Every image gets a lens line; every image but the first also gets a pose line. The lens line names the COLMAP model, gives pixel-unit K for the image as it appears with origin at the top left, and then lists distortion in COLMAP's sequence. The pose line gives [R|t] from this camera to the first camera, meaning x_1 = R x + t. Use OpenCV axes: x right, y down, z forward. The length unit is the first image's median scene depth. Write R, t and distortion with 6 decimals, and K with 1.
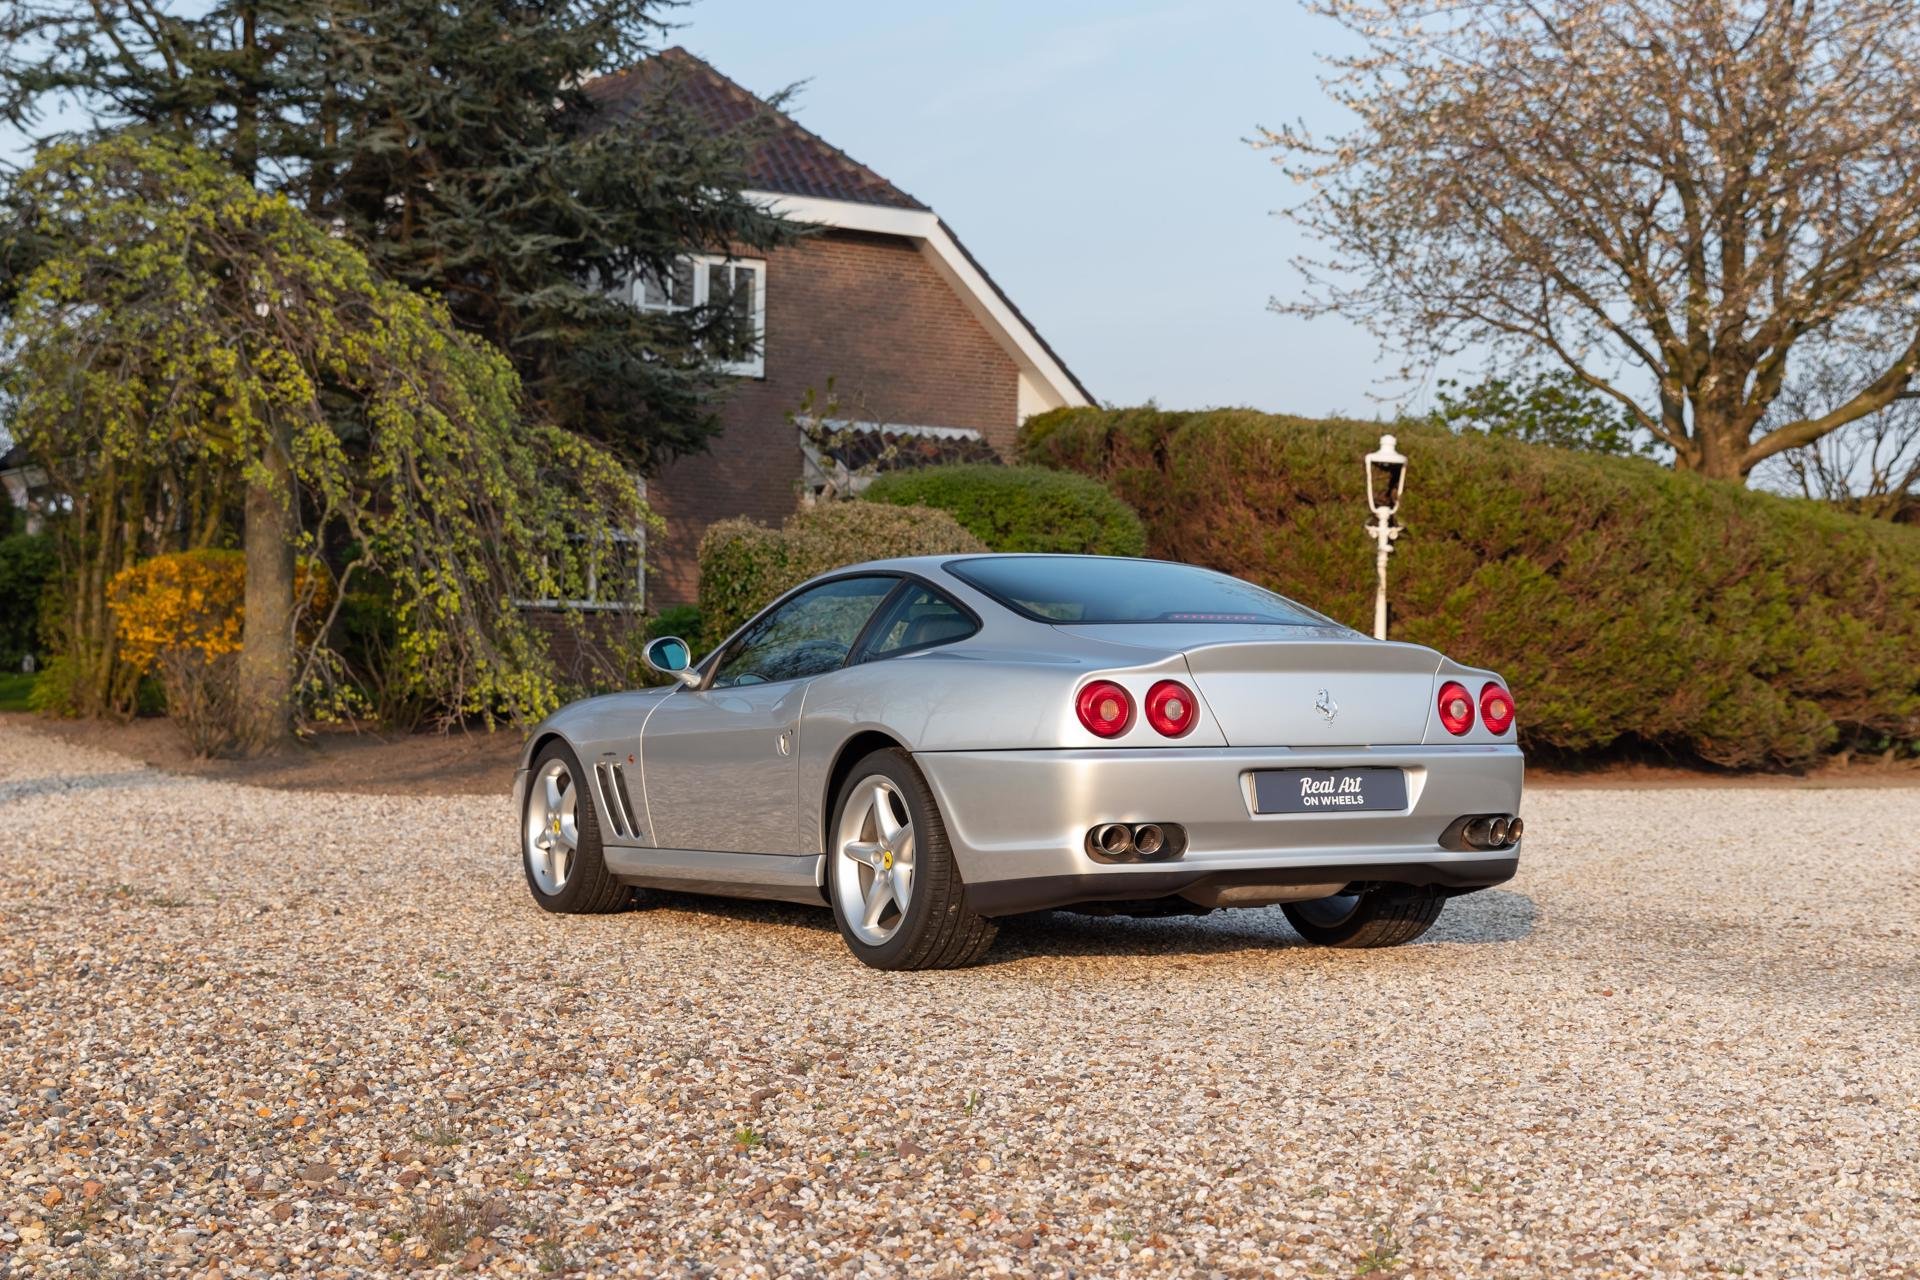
lens RADIAL K [[2920.3, 0, 928.3], [0, 2920.3, 639.9], [0, 0, 1]] dist [0.034415, -0.068797]
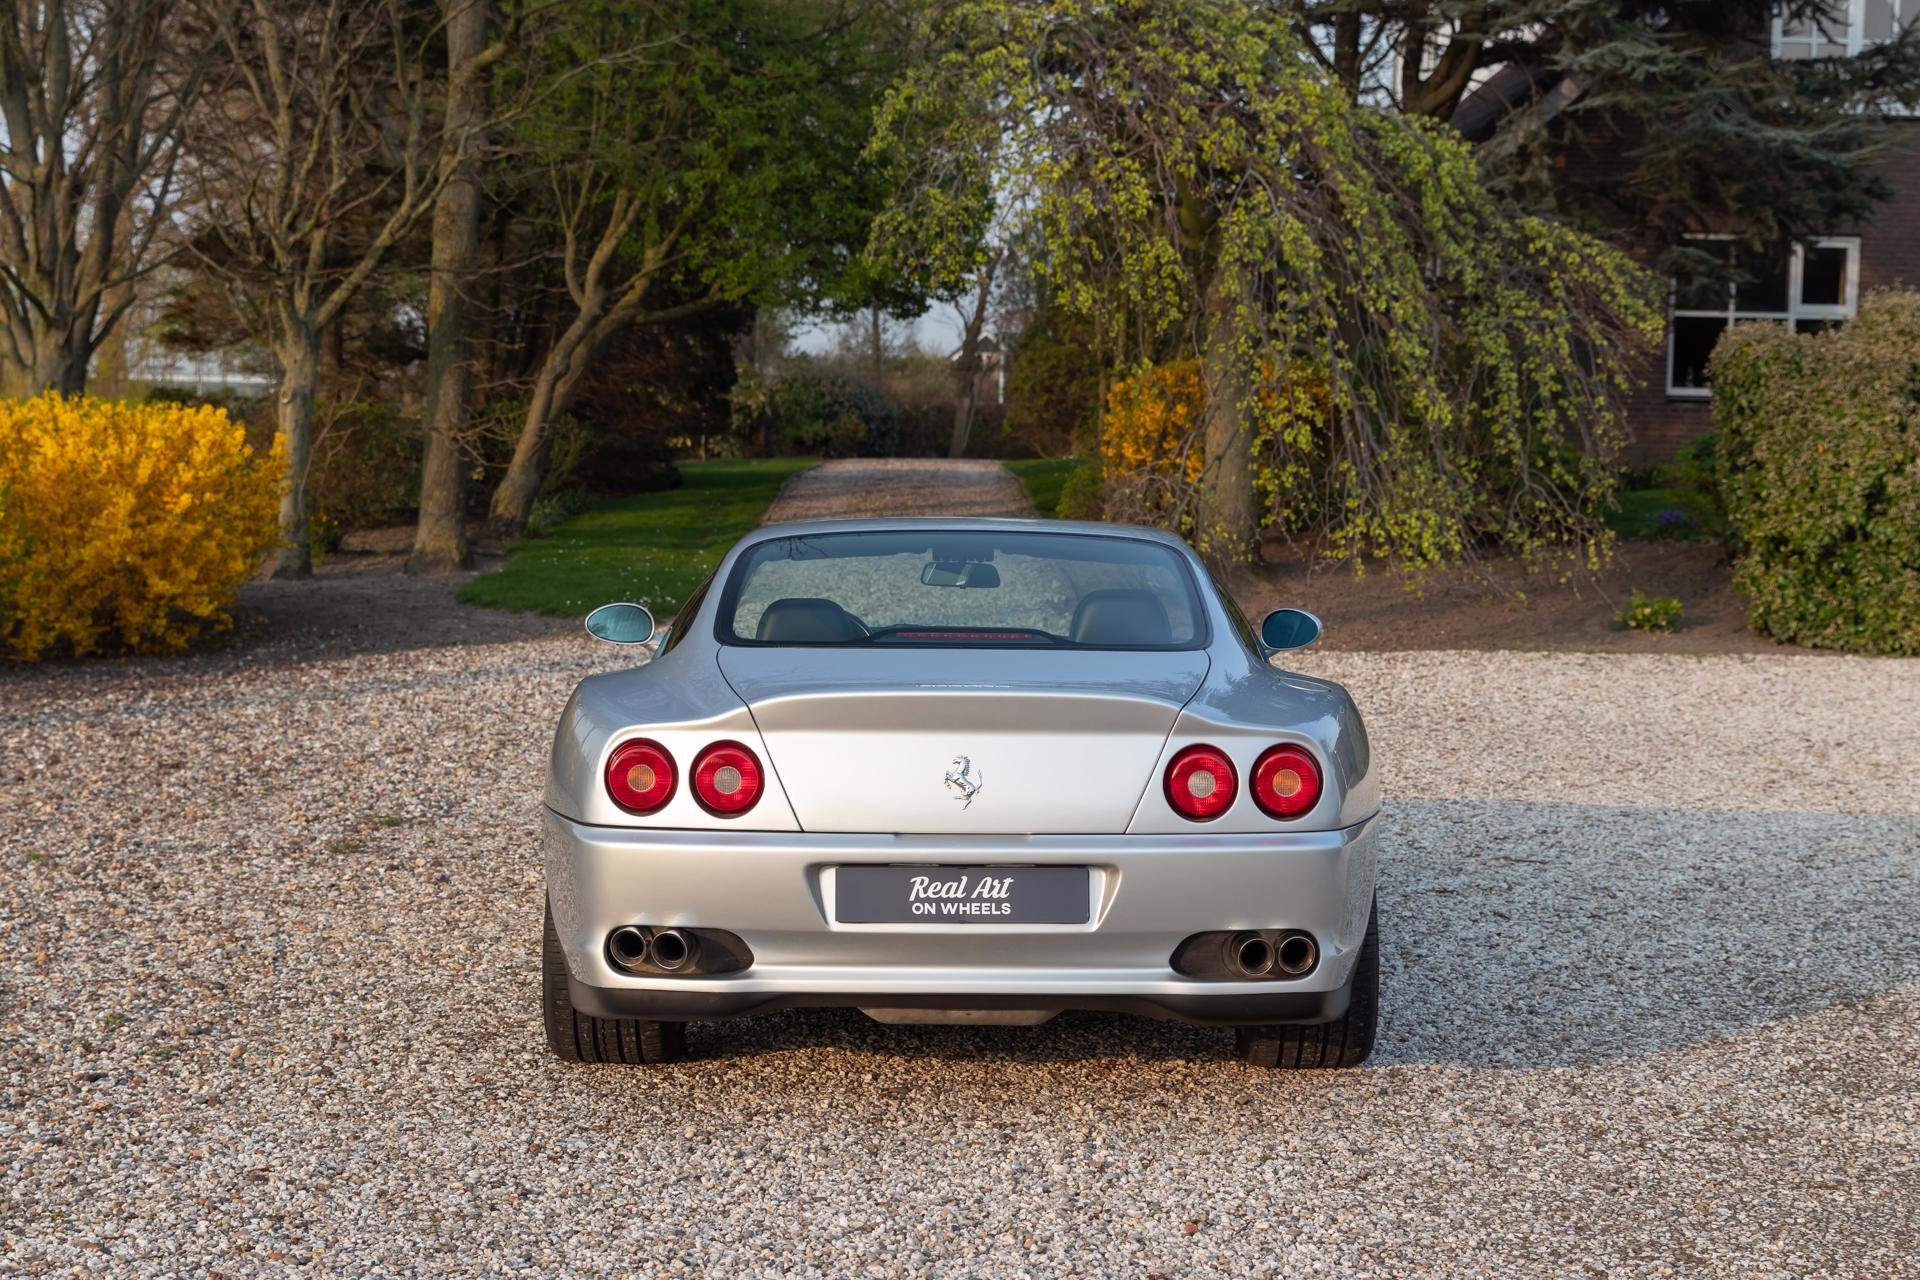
lens RADIAL K [[3089.9, 0, 960.0], [0, 3089.9, 640.0], [0, 0, 1]] dist [0.028852, 0.073876]
pose [[0.877813, 0.038091, -0.477486, 0.196147], [0.002395, 0.996472, 0.083896, -0.030138], [0.478997, -0.074789, 0.874625, 0.124591]]
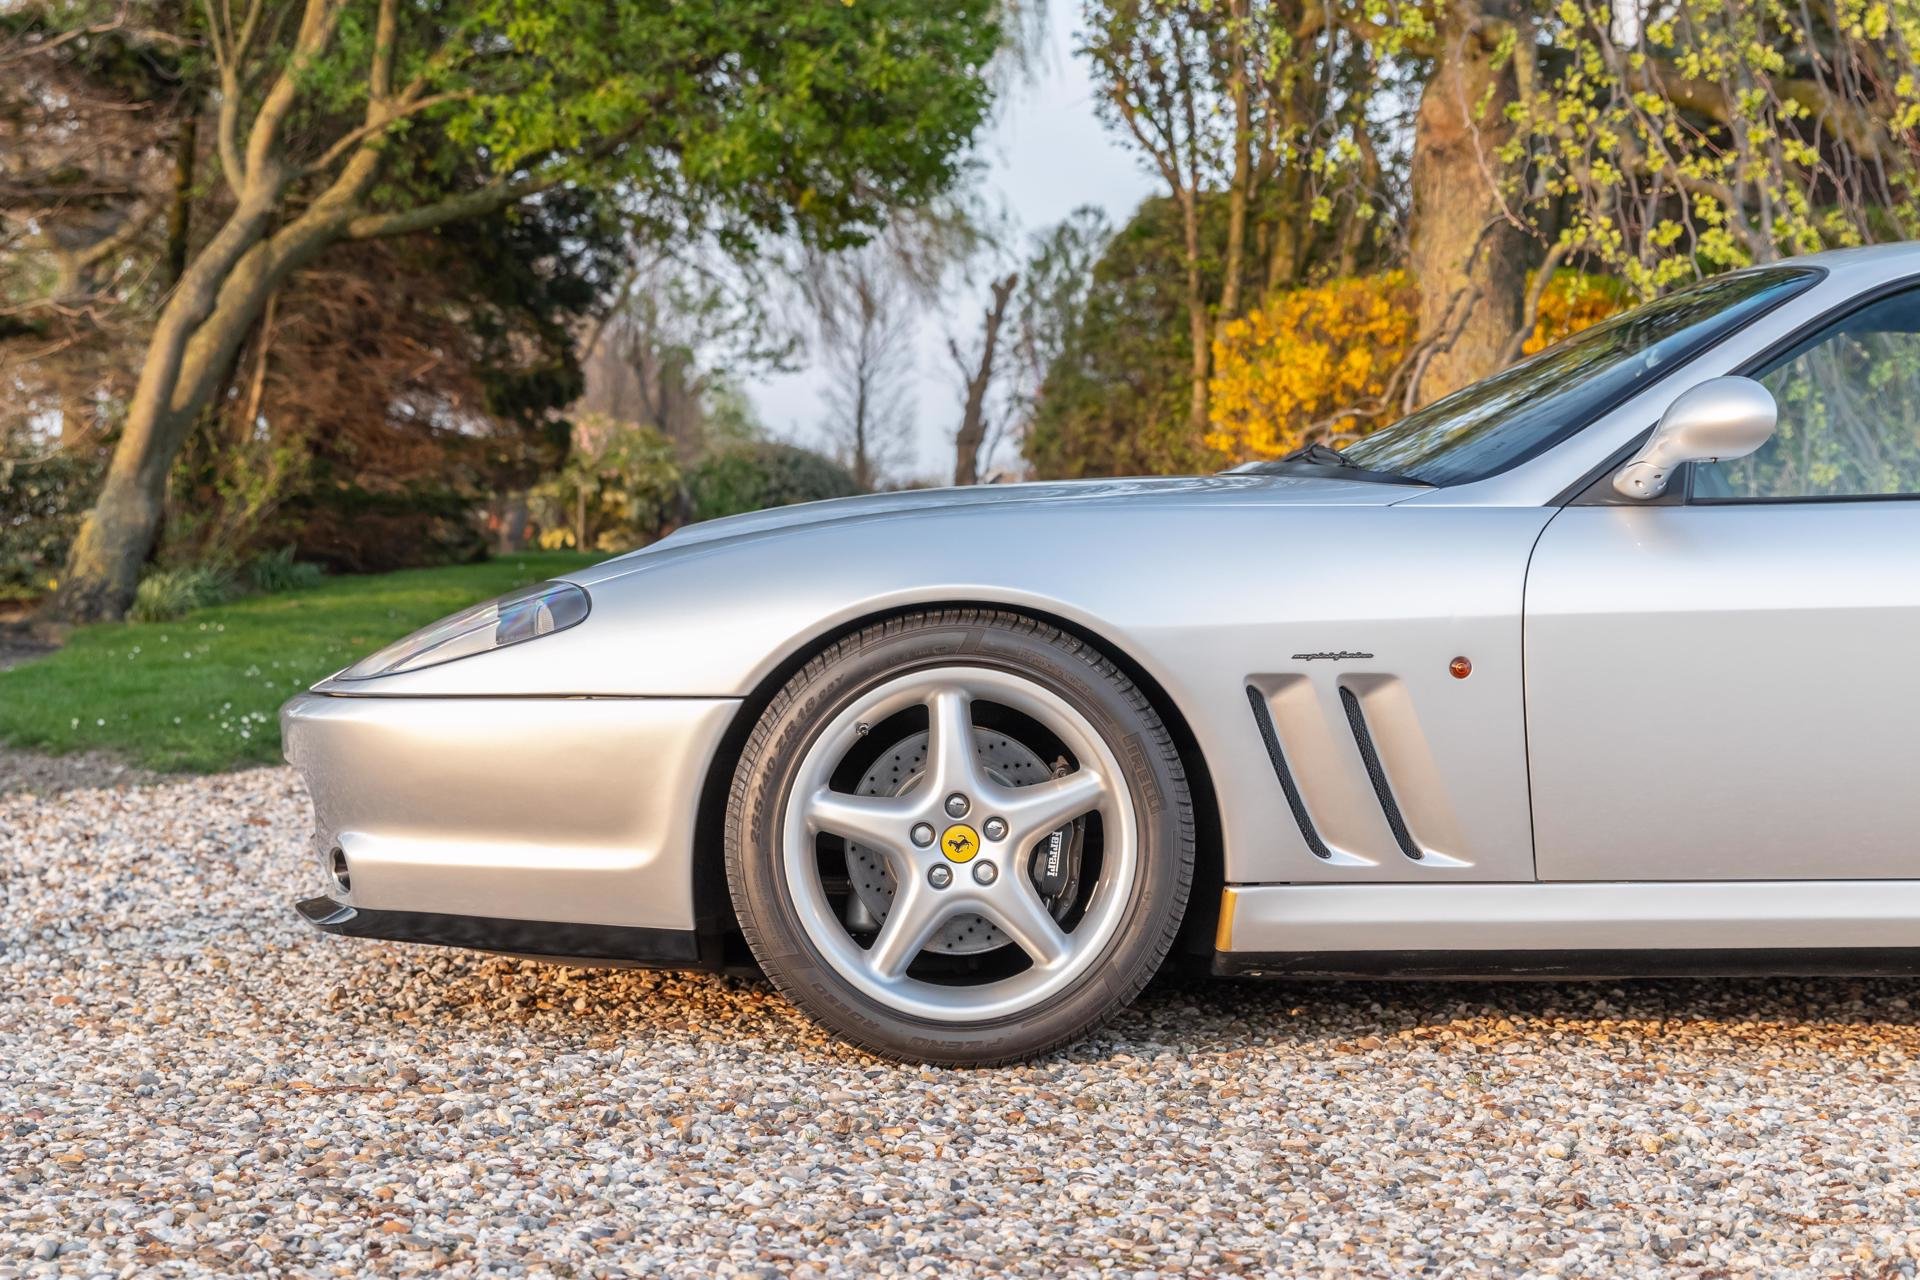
lens RADIAL K [[3582.9, 0, 960.0], [0, 3582.9, 640.0], [0, 0, 1]] dist [0.025519, 0.136064]
pose [[0.876371, 0.006339, -0.481595, -0.025654], [0.010265, 0.999440, 0.031836, 0.014462], [0.481527, -0.032843, 0.875815, 0.545398]]
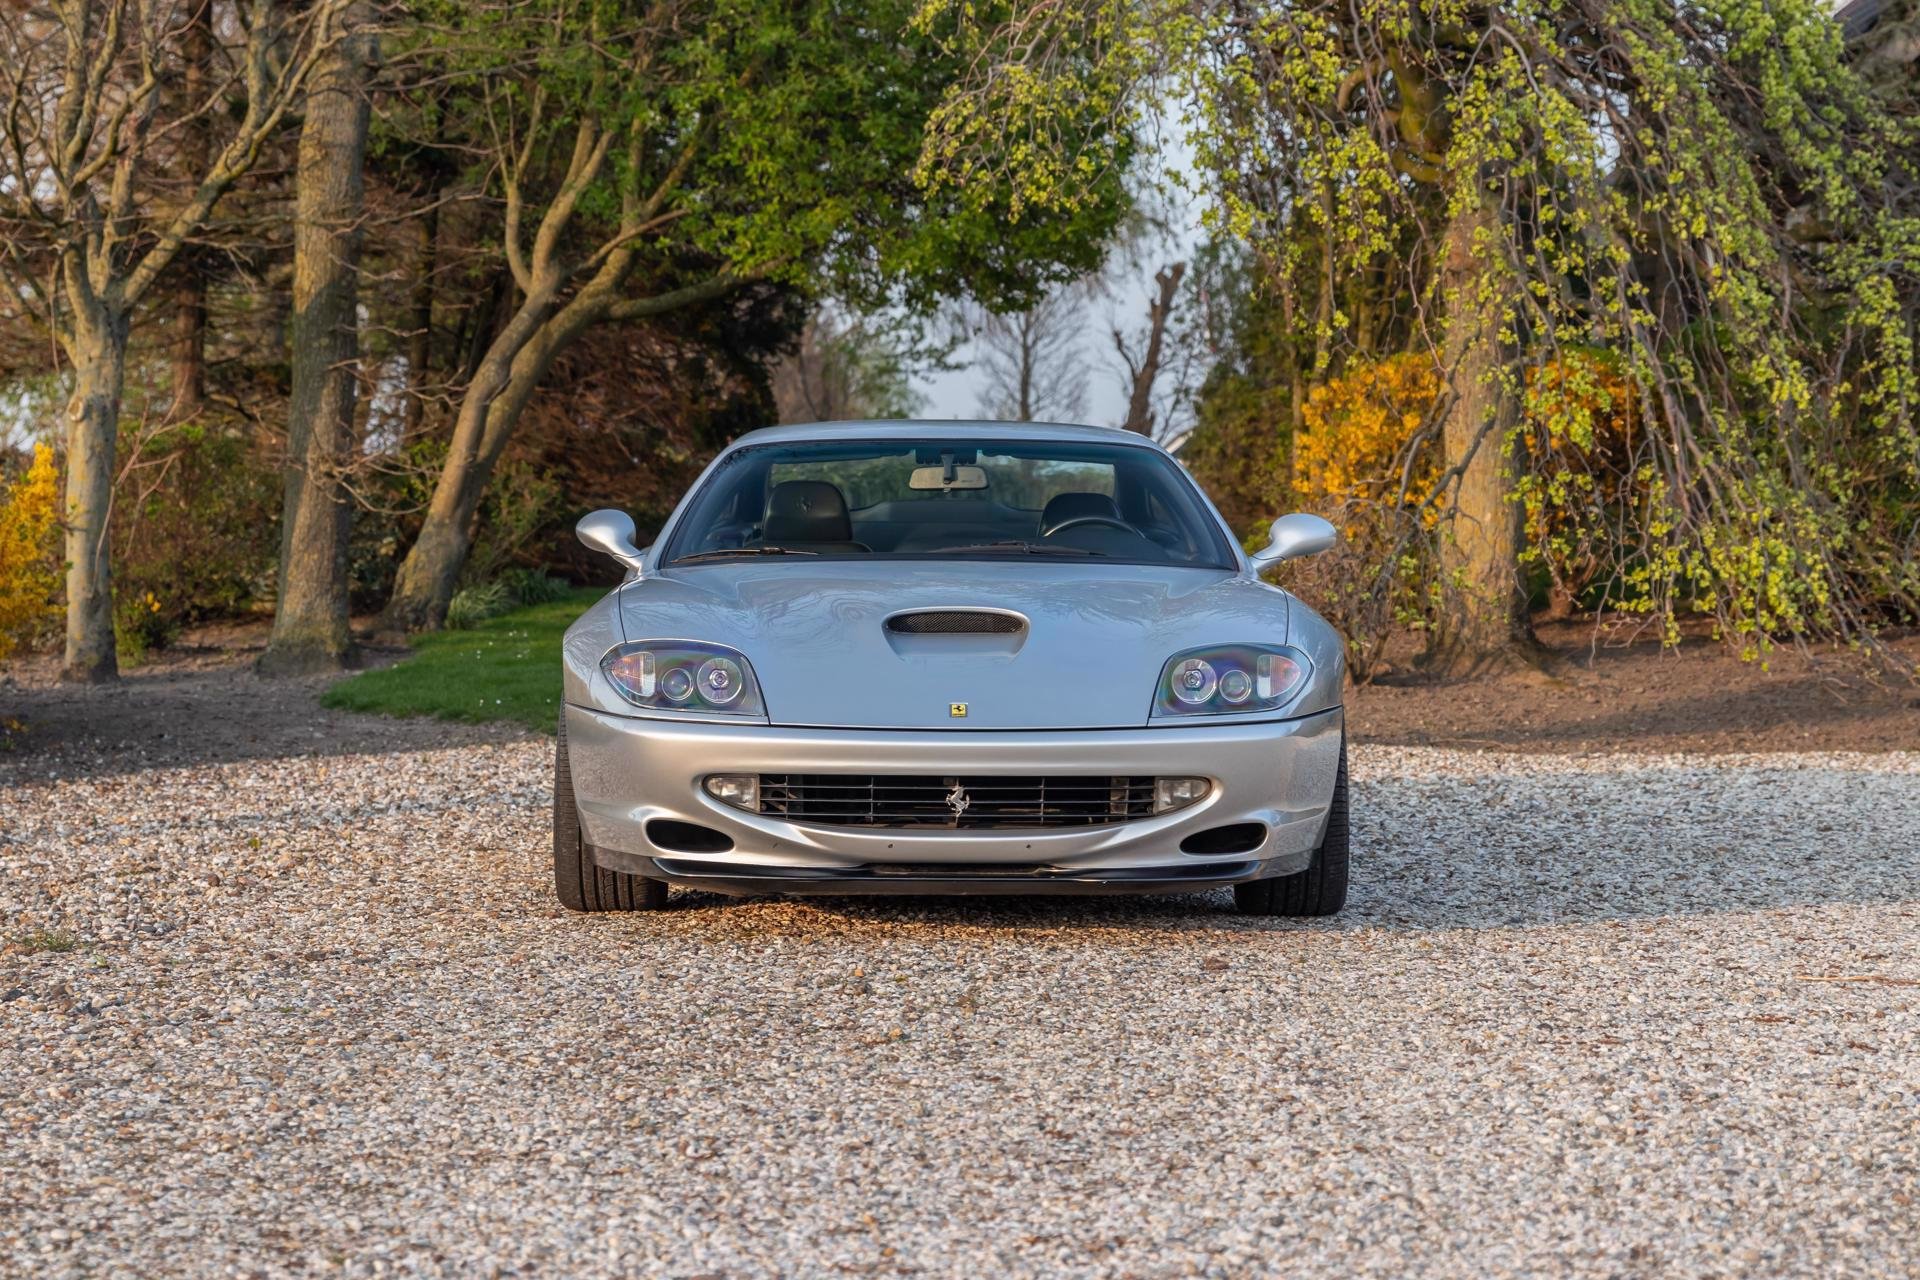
lens RADIAL K [[4293.2, 0, 960.0], [0, 4293.2, 640.0], [0, 0, 1]] dist [0.046257, -0.112027]
pose [[0.854804, 0.002505, -0.518944, 0.175438], [0.016343, 0.999362, 0.031744, 0.000999], [0.518693, -0.035616, 0.854219, 0.203962]]
